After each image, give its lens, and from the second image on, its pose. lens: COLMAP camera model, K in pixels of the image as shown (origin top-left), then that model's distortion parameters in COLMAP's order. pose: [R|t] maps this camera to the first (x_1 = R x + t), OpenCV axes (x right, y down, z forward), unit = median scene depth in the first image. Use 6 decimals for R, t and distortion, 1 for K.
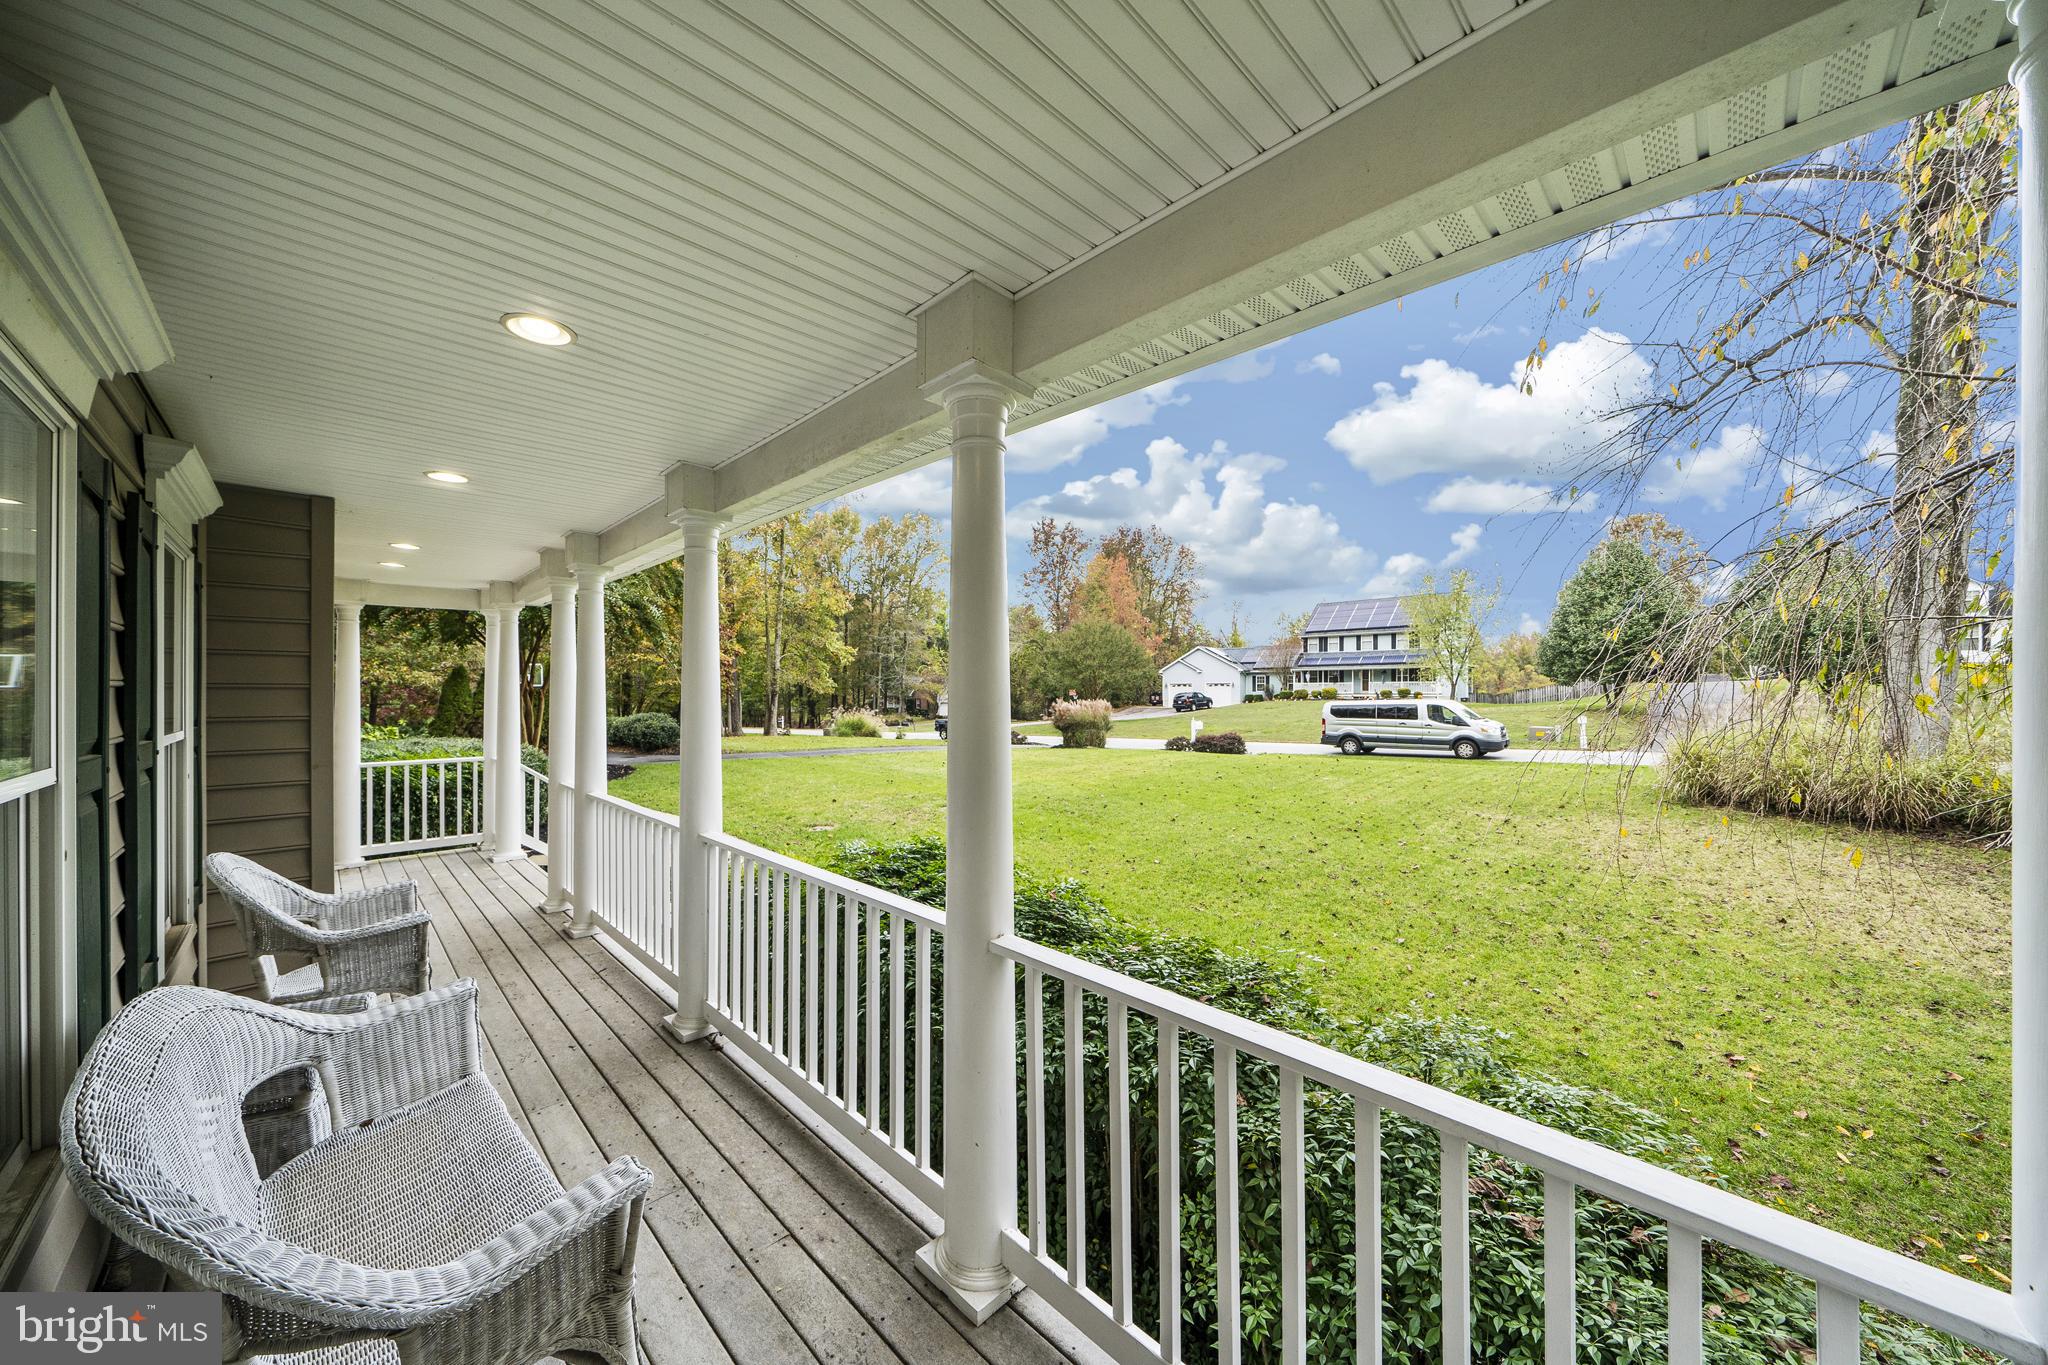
lens RADIAL K [[713.1, 0, 1019.0], [0, 713.1, 688.5], [0, 0, 1]] dist [0.002204, 0.000226]
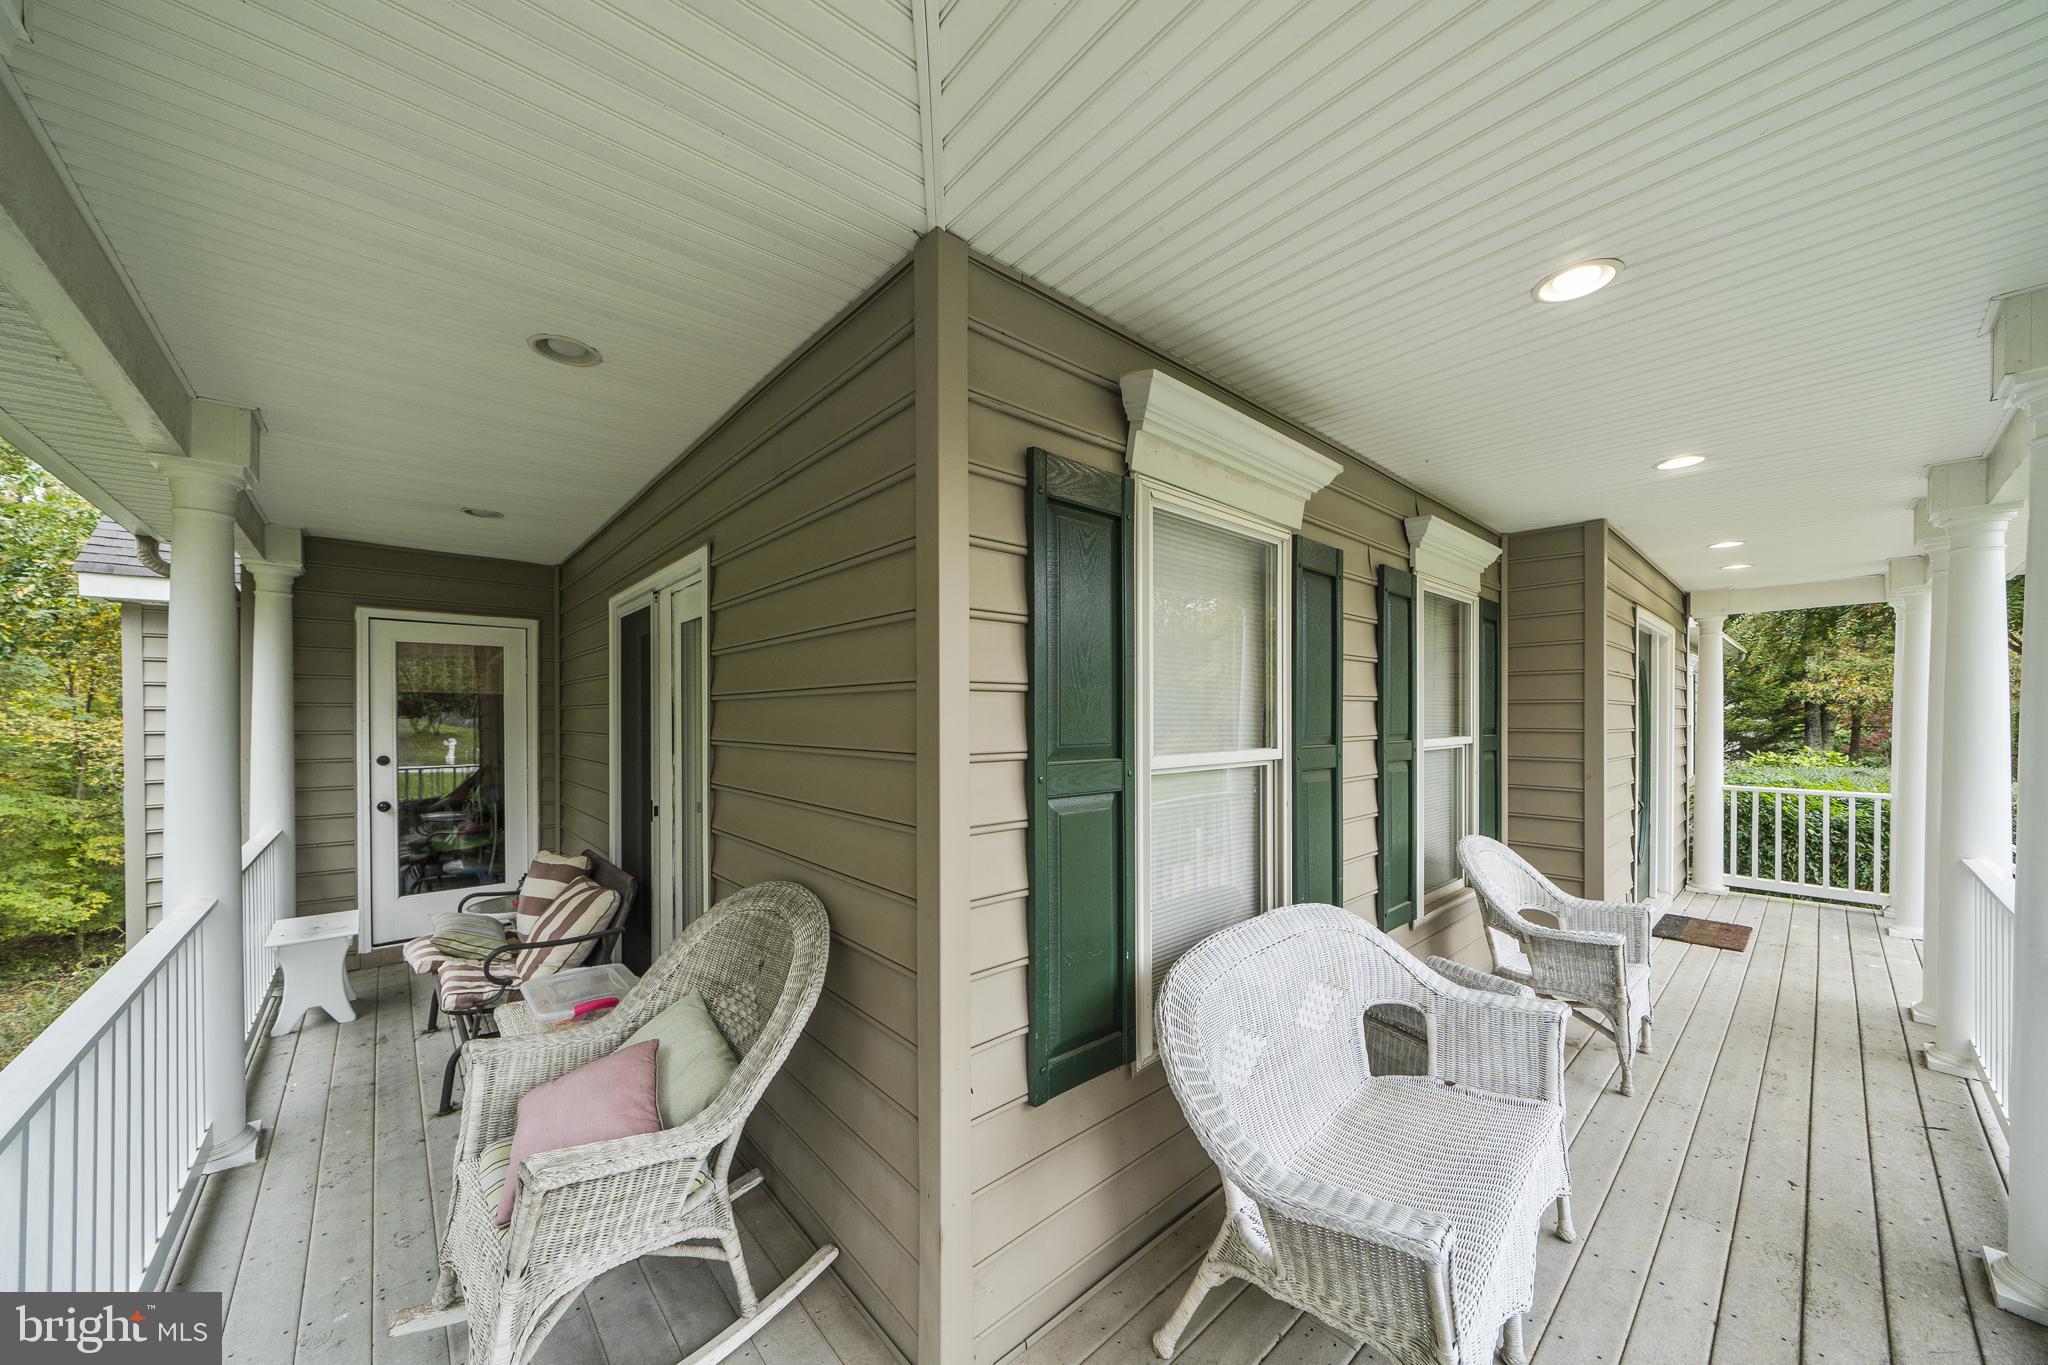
lens RADIAL K [[713.1, 0, 987.7], [0, 713.1, 715.8], [0, 0, 1]] dist [0.002204, 0.000226]
pose [[-0.071607, 0.002975, -0.997428, 0.138125], [0.005376, 0.999982, 0.002597, 0.011118], [0.997418, -0.005176, -0.071622, 0.189369]]
